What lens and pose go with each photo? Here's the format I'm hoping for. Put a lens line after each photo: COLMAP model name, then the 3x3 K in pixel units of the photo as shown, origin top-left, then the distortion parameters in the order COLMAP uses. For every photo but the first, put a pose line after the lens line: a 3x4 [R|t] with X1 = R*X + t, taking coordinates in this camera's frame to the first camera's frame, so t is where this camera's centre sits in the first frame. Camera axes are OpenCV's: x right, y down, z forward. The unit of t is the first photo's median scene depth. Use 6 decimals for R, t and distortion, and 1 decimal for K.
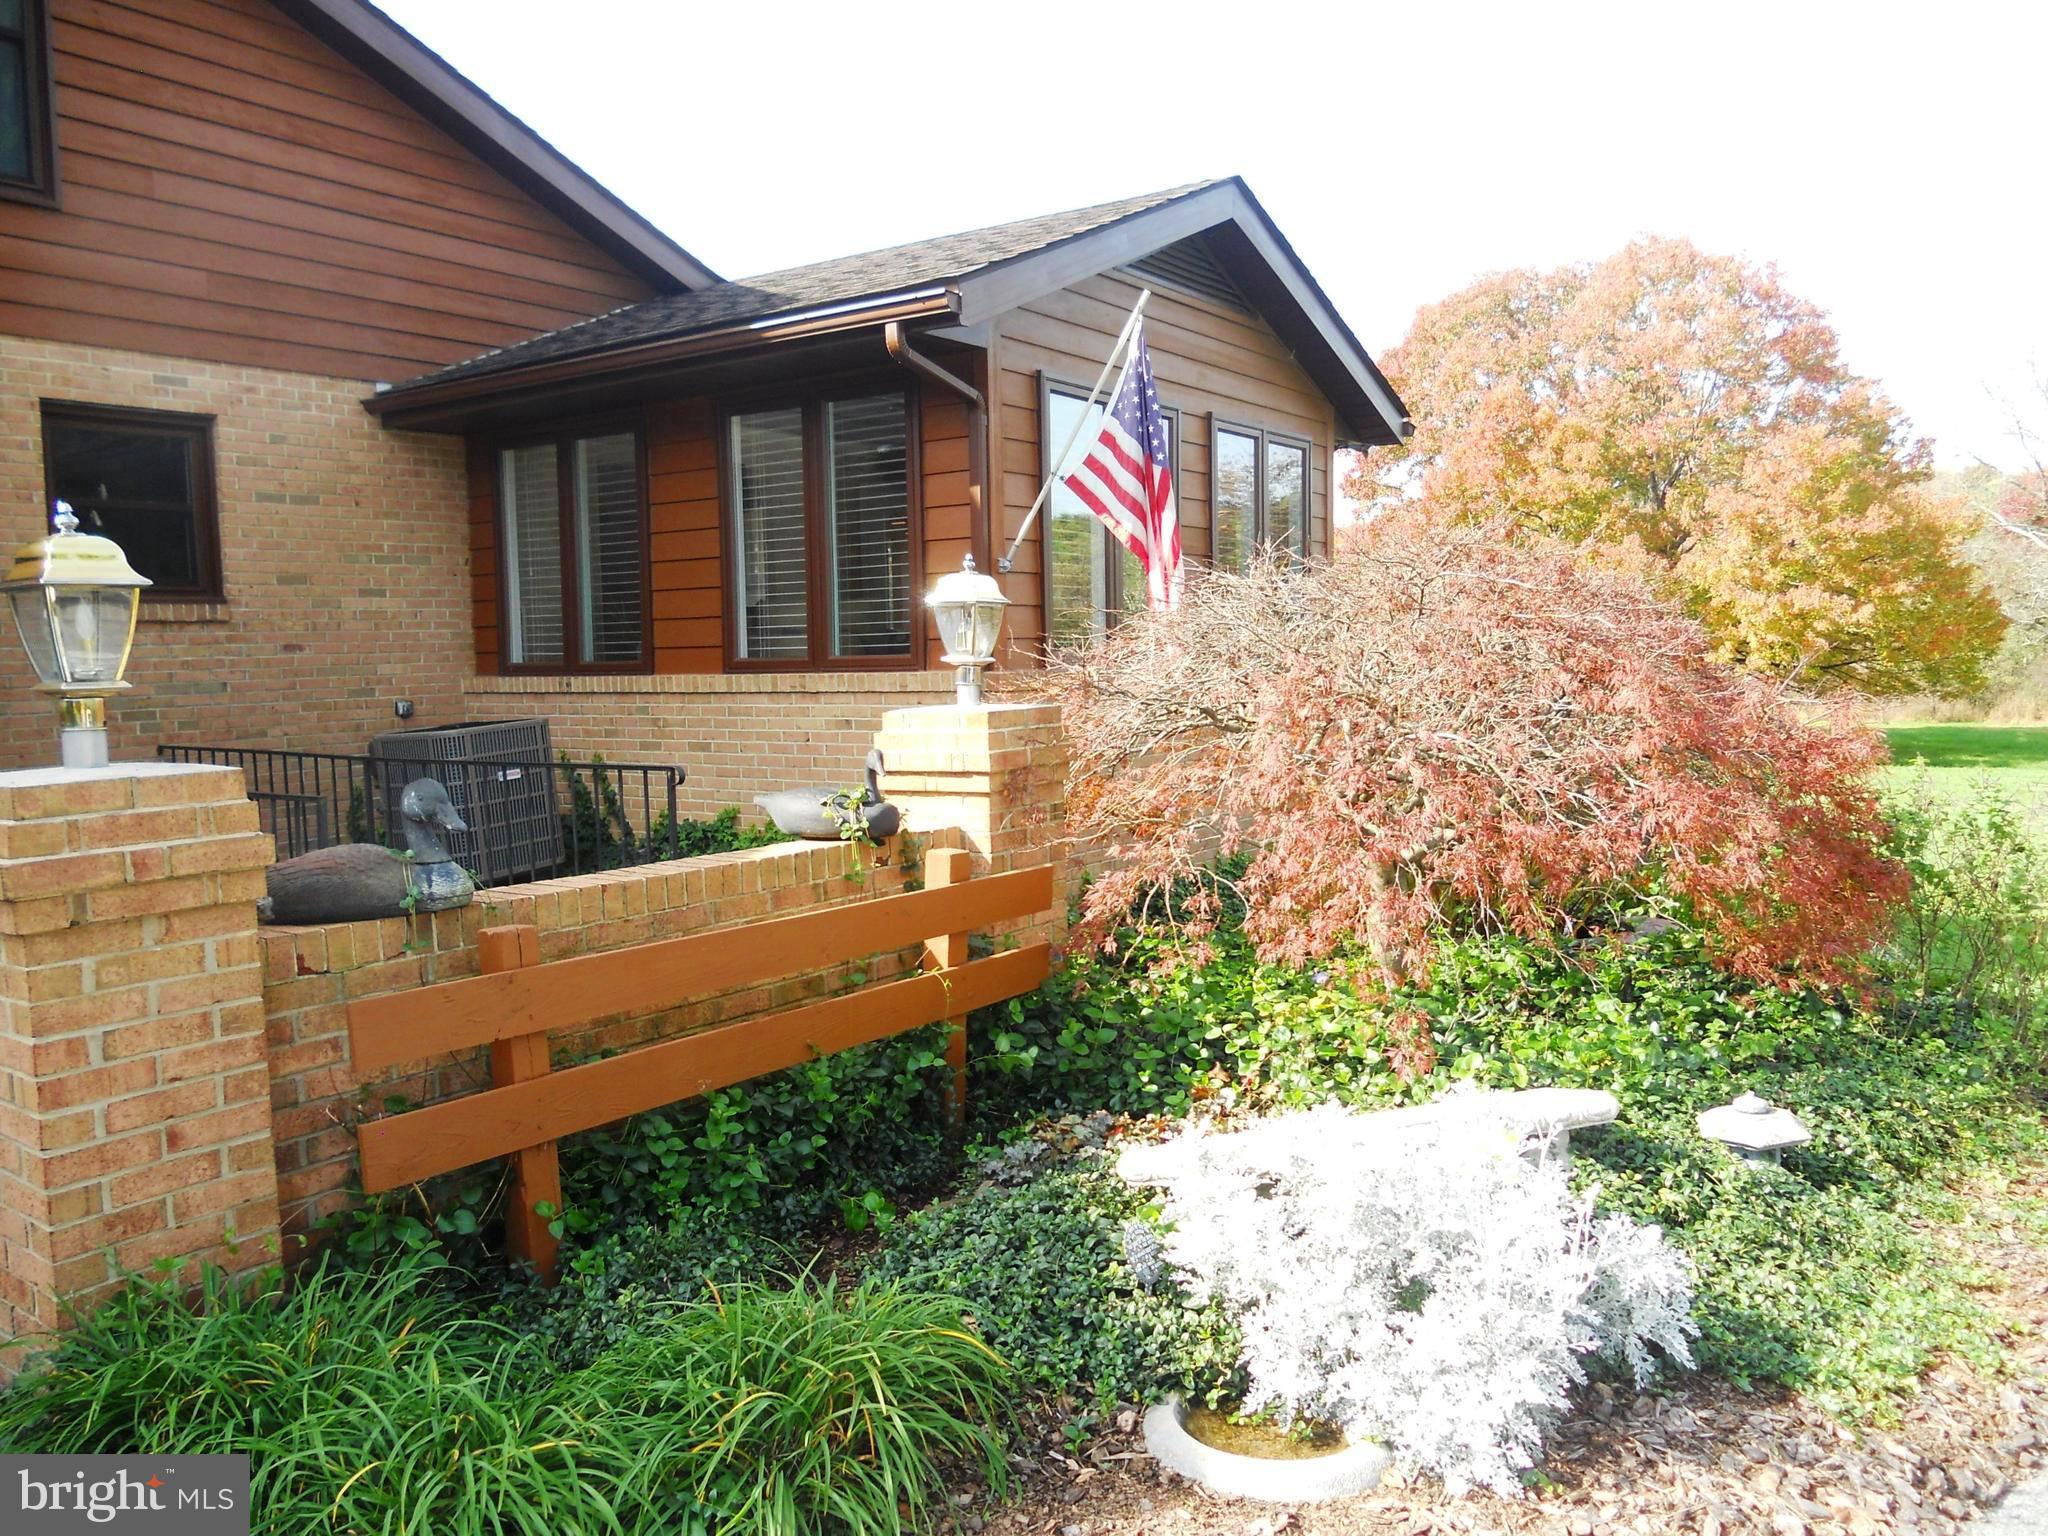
lens RADIAL K [[1586.1, 0, 1017.3], [0, 1586.1, 801.6], [0, 0, 1]] dist [-0.058843, 0.029212]
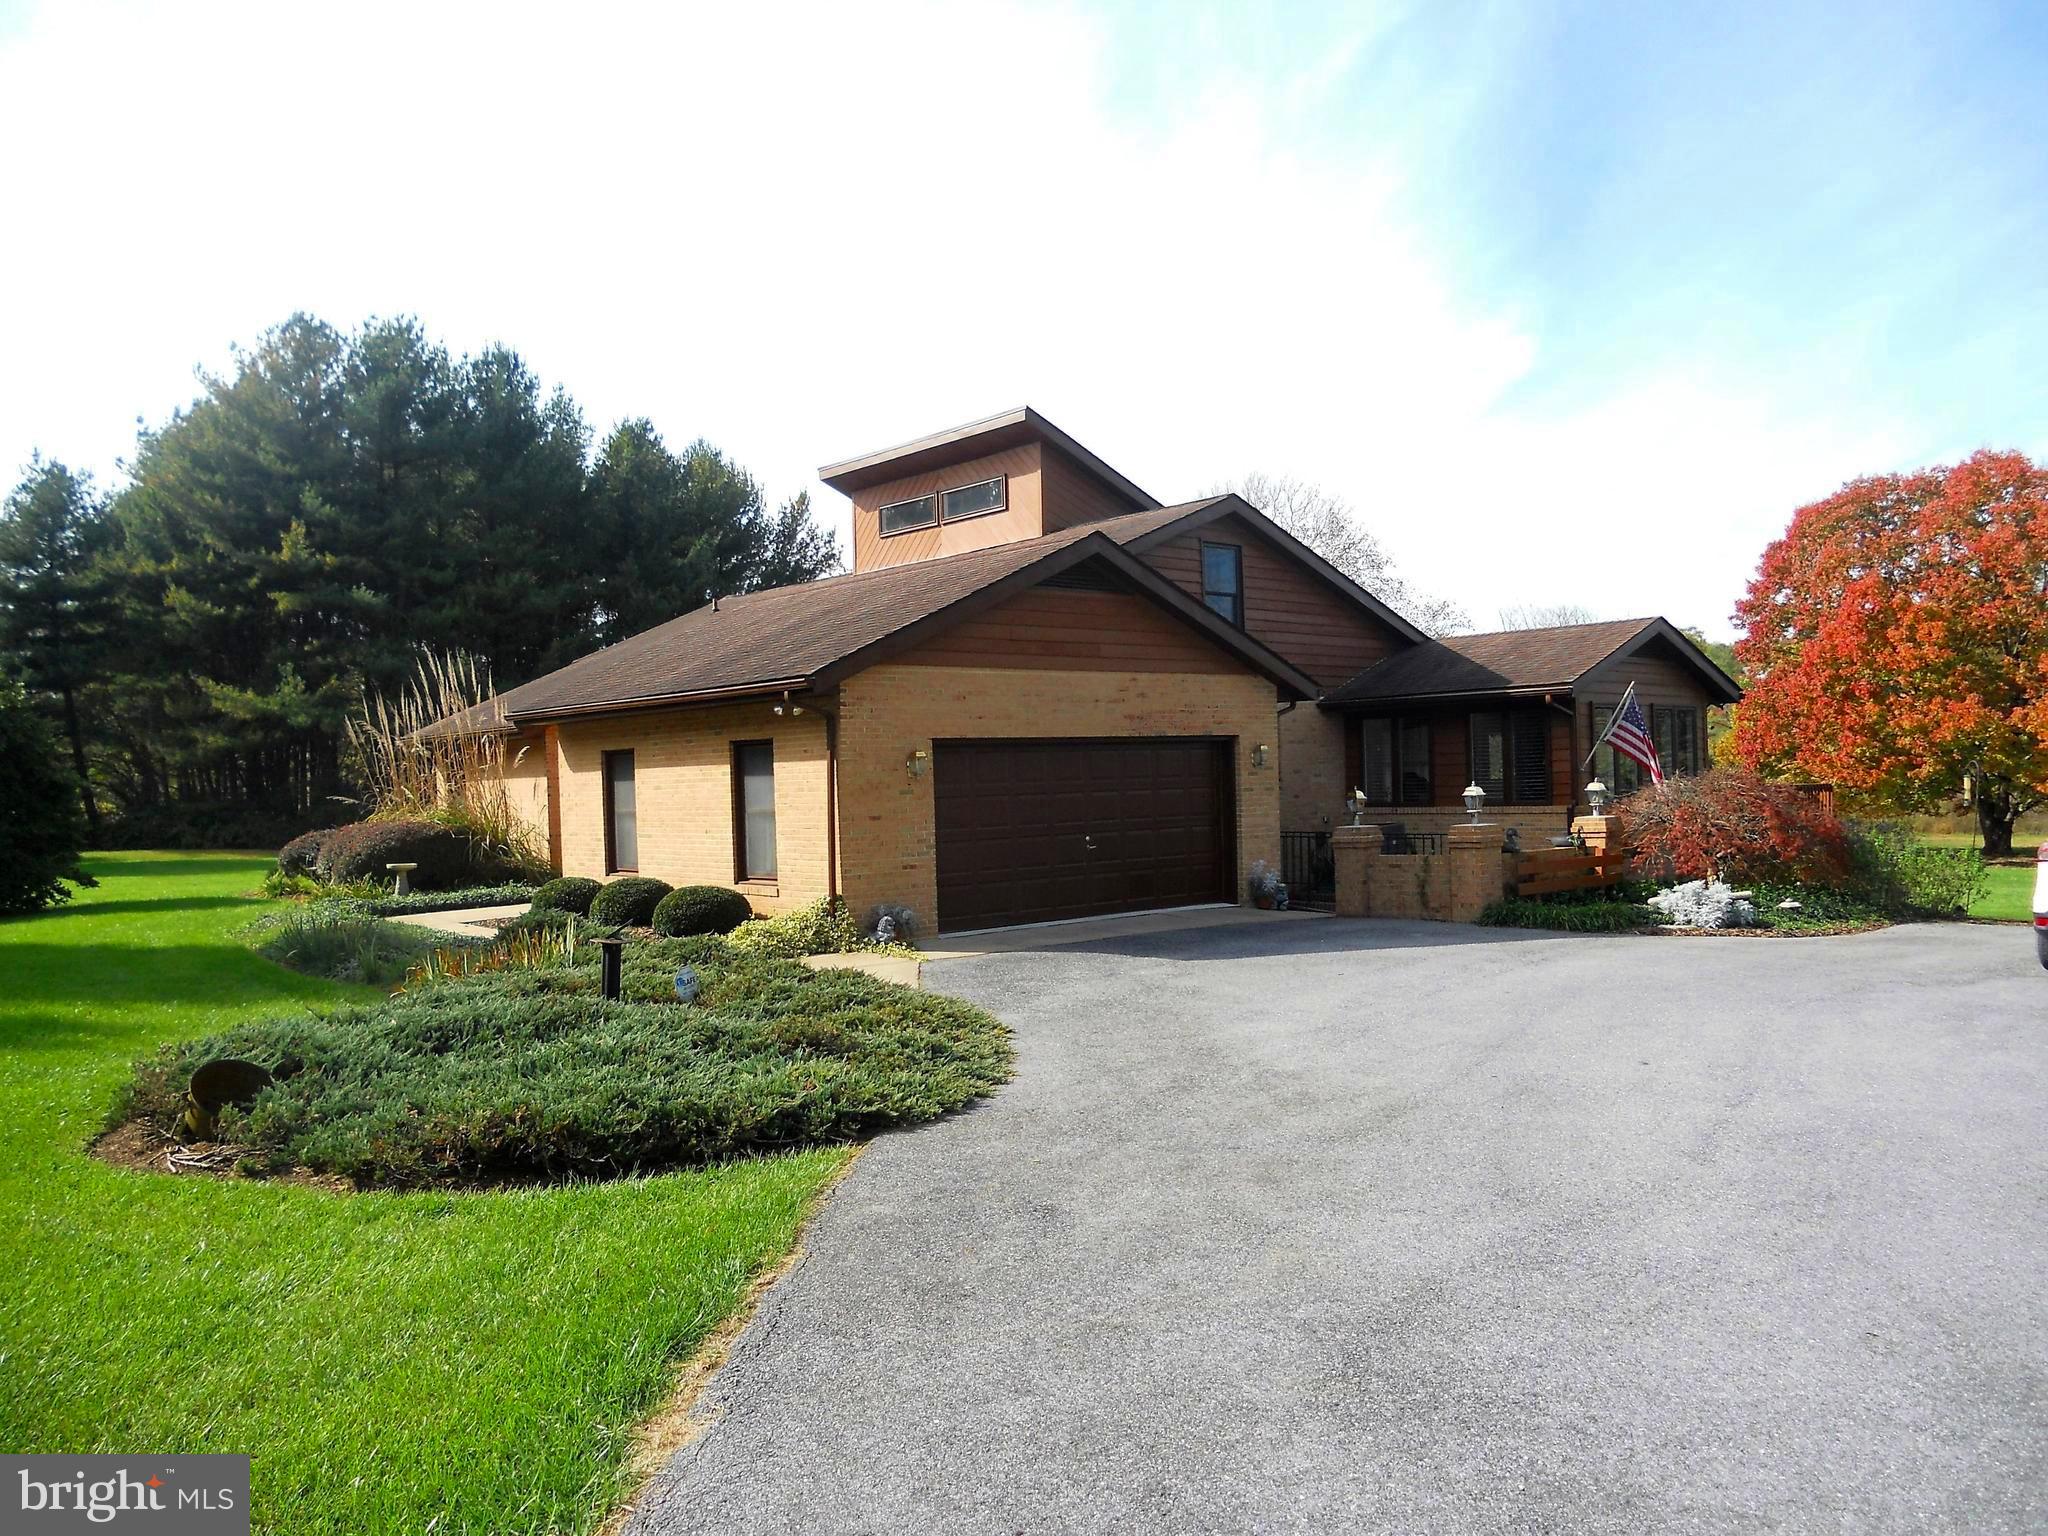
lens RADIAL K [[1586.1, 0, 1017.3], [0, 1586.1, 801.6], [0, 0, 1]] dist [-0.058843, 0.029212]
pose [[0.970337, -0.003180, -0.241737, -0.069450], [-0.015519, 0.997032, -0.075409, 0.031699], [0.241259, 0.076924, 0.967407, -0.451139]]
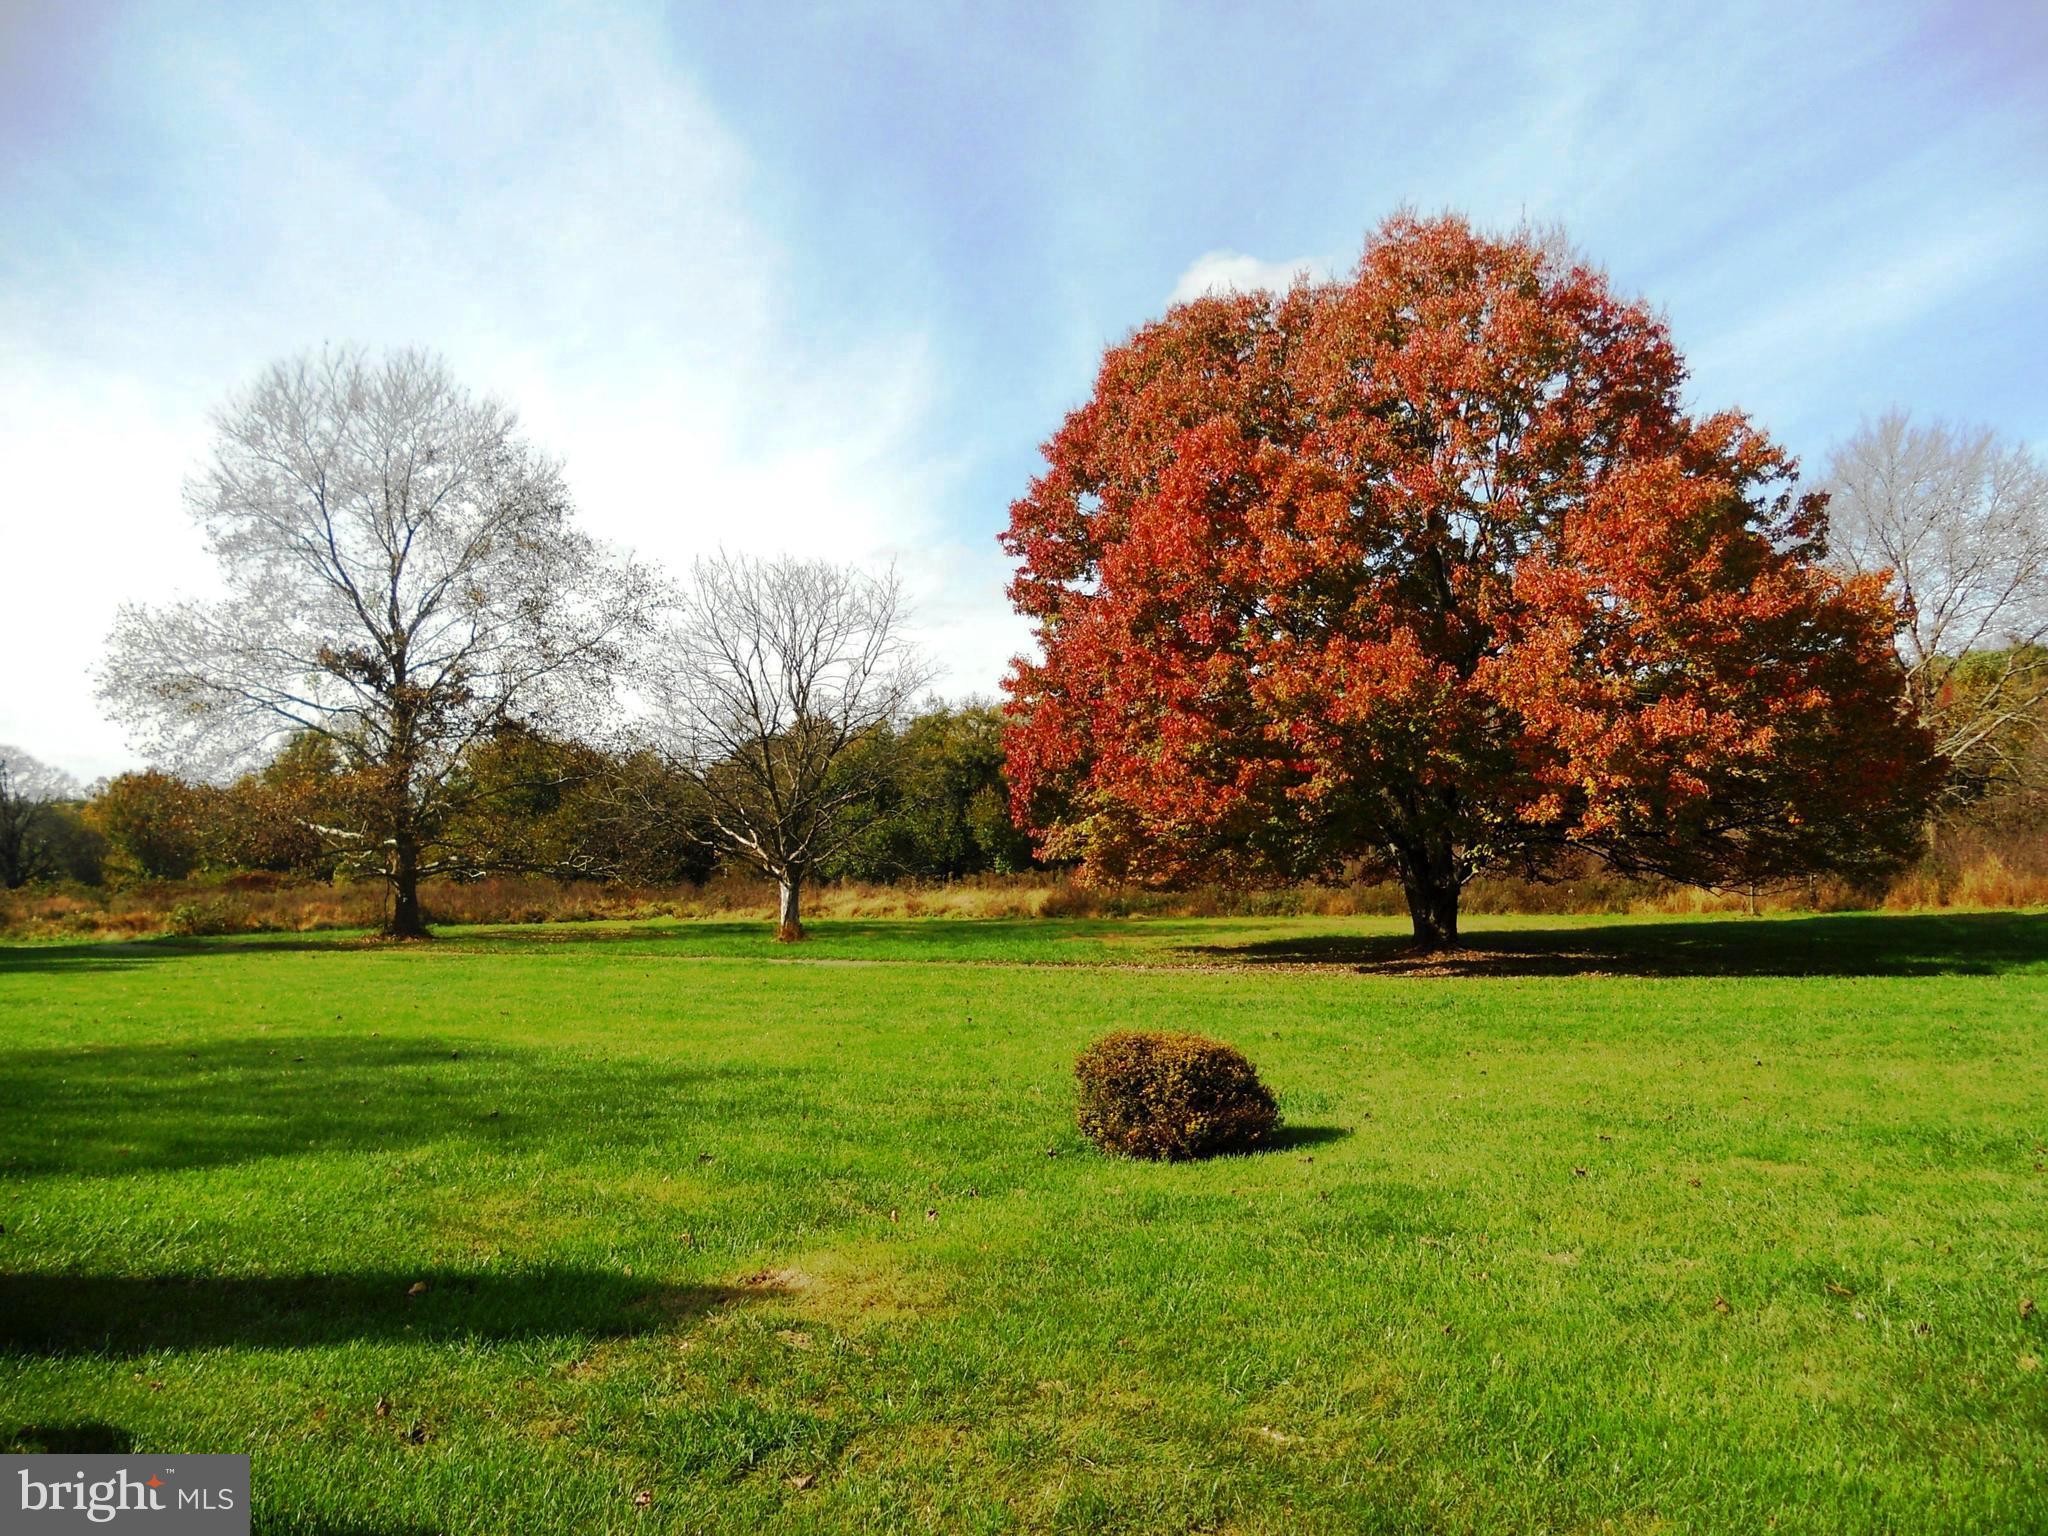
lens RADIAL K [[1535.7, 0, 1027.5], [0, 1535.7, 809.0], [0, 0, 1]] dist [-0.048594, 0.038988]
pose [[0.995222, -0.007778, 0.097330, 0.180954], [0.020427, 0.991350, -0.129644, -0.017414], [-0.095480, 0.131013, 0.986772, 0.414594]]
